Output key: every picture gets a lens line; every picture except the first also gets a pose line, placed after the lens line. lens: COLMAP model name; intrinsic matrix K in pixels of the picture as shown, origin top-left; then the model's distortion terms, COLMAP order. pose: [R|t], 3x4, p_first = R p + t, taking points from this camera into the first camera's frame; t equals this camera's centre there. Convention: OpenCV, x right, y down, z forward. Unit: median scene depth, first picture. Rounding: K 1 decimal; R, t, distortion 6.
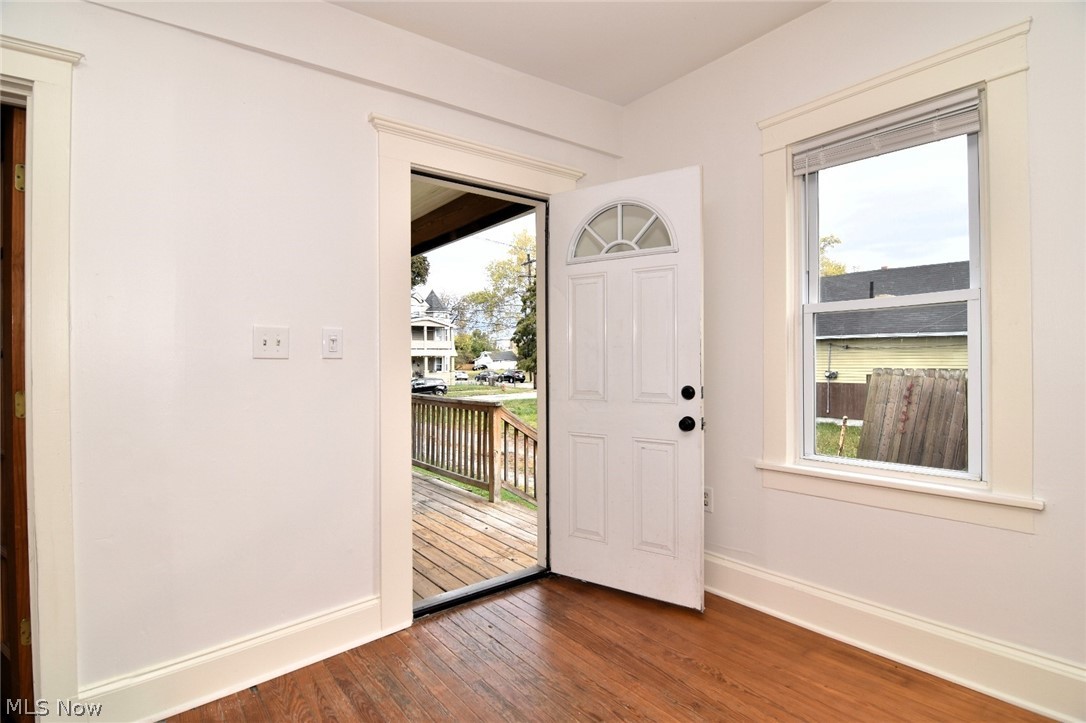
lens RADIAL K [[525.6, 0, 544.5], [0, 525.6, 362.7], [0, 0, 1]] dist [-0.003458, -0.001280]
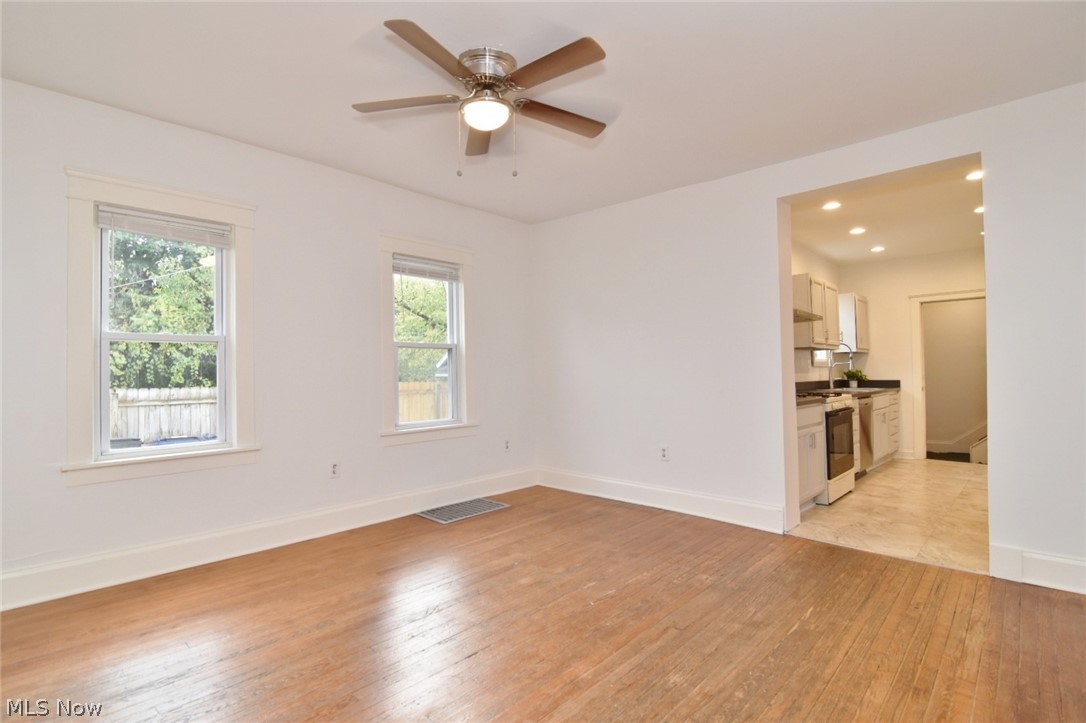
lens RADIAL K [[525.6, 0, 543.8], [0, 525.6, 366.0], [0, 0, 1]] dist [-0.003458, -0.001280]
pose [[-0.163520, 0.033643, 0.985966, -1.030956], [0.006152, 0.999434, -0.033082, 0.023973], [-0.986521, 0.000656, -0.163635, 0.201425]]
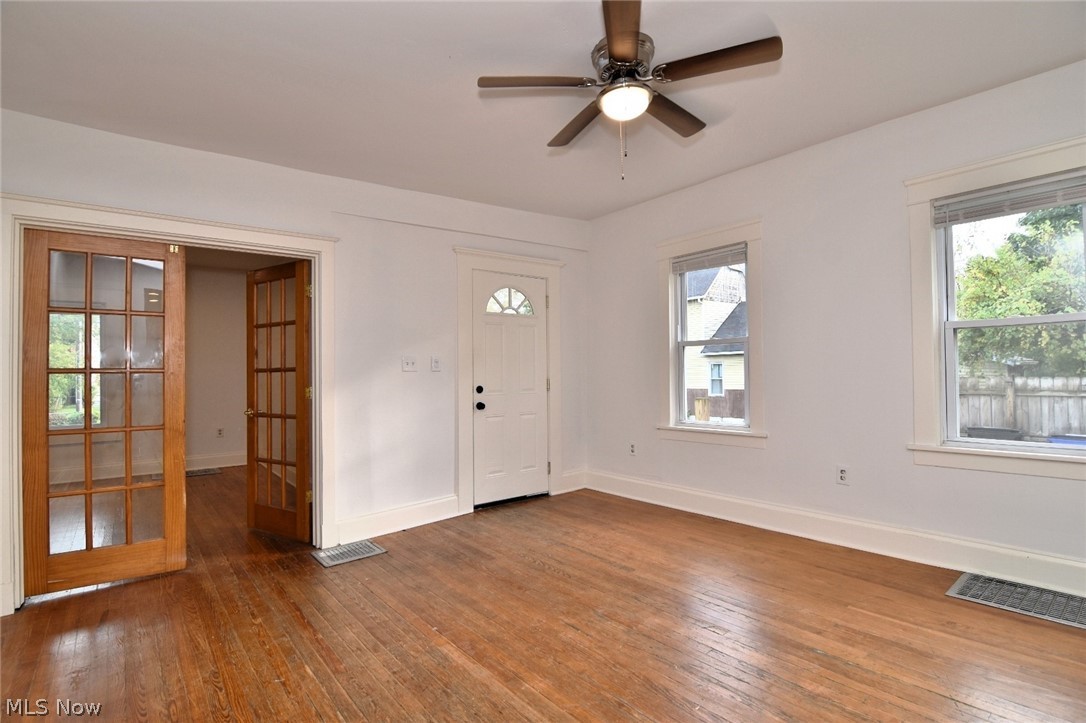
lens RADIAL K [[525.6, 0, 541.2], [0, 525.6, 368.8], [0, 0, 1]] dist [-0.003458, -0.001280]
pose [[0.999966, -0.005139, 0.006451, -0.018908], [0.005196, 0.999947, -0.008902, 0.002651], [-0.006405, 0.008935, 0.999940, -1.010664]]
